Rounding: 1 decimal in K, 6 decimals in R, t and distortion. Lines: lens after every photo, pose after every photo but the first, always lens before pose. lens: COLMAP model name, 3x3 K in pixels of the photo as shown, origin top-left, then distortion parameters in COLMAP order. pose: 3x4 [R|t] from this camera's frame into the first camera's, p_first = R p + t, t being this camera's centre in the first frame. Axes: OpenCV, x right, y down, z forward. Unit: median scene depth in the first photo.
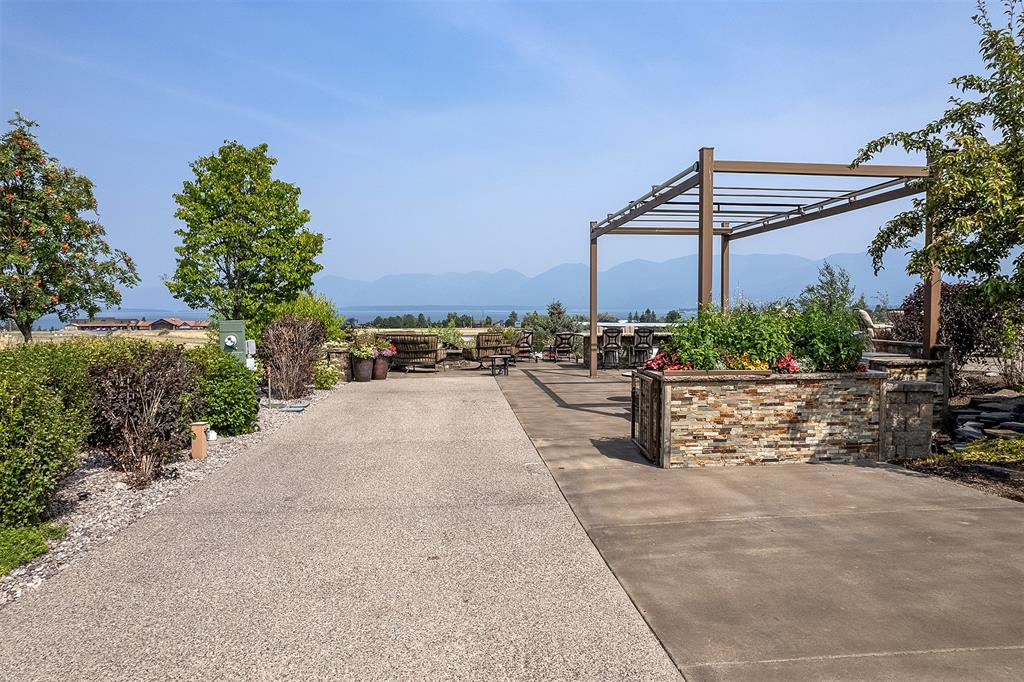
lens RADIAL K [[659.8, 0, 512.0], [0, 659.8, 341.0], [0, 0, 1]] dist [-0.079275, 0.067076]
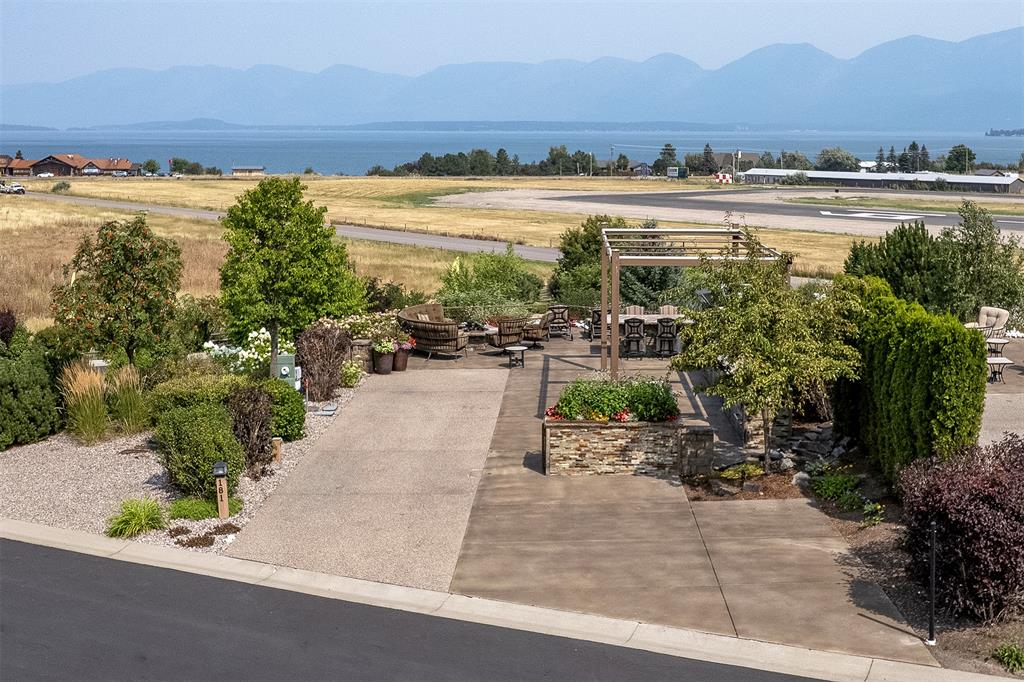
lens RADIAL K [[1213.2, 0, 595.1], [0, 1213.2, 200.1], [0, 0, 1]] dist [-0.042029, -0.014382]
pose [[0.997964, 0.010213, -0.062950, 0.278780], [-0.009737, 0.999922, 0.007862, -0.283404], [0.063025, -0.007233, 0.997986, -1.104175]]
